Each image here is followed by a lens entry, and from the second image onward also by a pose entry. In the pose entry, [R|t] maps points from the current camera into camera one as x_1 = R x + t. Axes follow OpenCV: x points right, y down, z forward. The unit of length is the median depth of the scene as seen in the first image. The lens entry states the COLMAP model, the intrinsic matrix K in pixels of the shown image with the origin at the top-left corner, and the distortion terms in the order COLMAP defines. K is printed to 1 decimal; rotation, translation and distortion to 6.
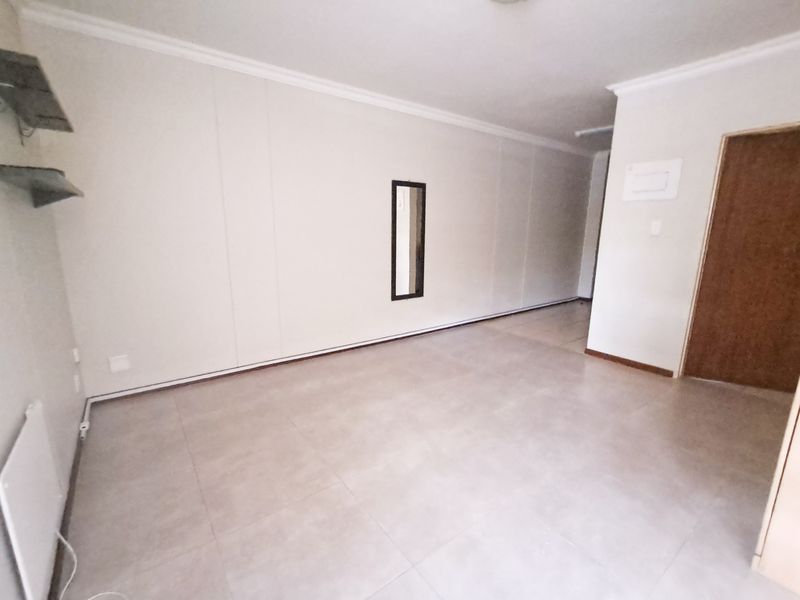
lens RADIAL K [[359.9, 0, 402.2], [0, 359.9, 304.1], [0, 0, 1]] dist [-0.000602, 0.000029]
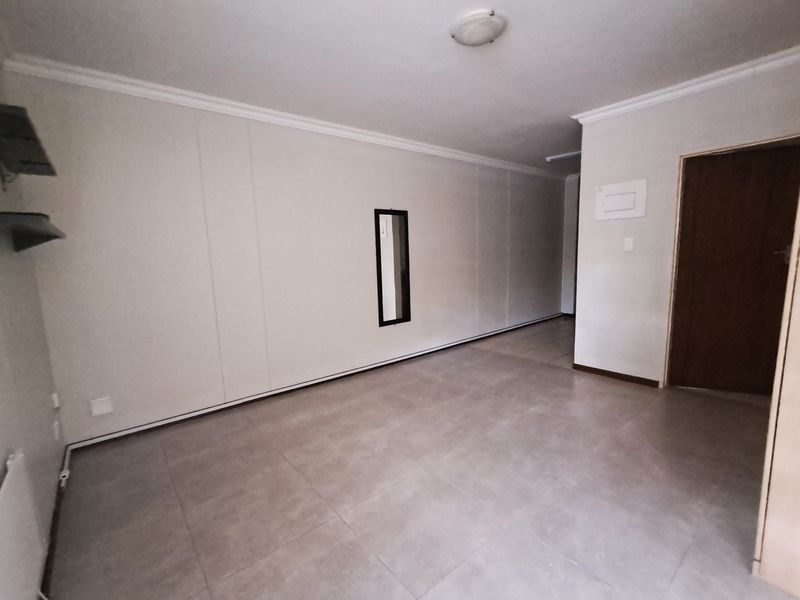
lens RADIAL K [[359.9, 0, 402.2], [0, 359.9, 304.1], [0, 0, 1]] dist [-0.000602, 0.000029]
pose [[0.998005, -0.049614, 0.039056, -0.004946], [0.052191, 0.996320, -0.067983, -0.001201], [-0.035540, 0.069886, 0.996922, -0.013959]]
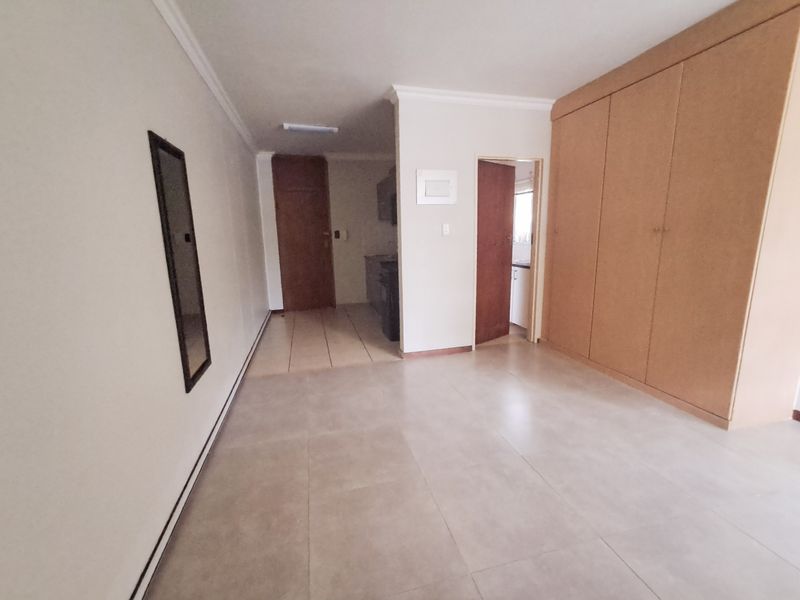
lens RADIAL K [[359.9, 0, 402.2], [0, 359.9, 304.1], [0, 0, 1]] dist [-0.000602, 0.000029]
pose [[0.376215, -0.199012, 0.904907, -0.581994], [0.220065, 0.967905, 0.121374, -0.207891], [-0.900019, 0.153476, 0.407936, 0.953239]]
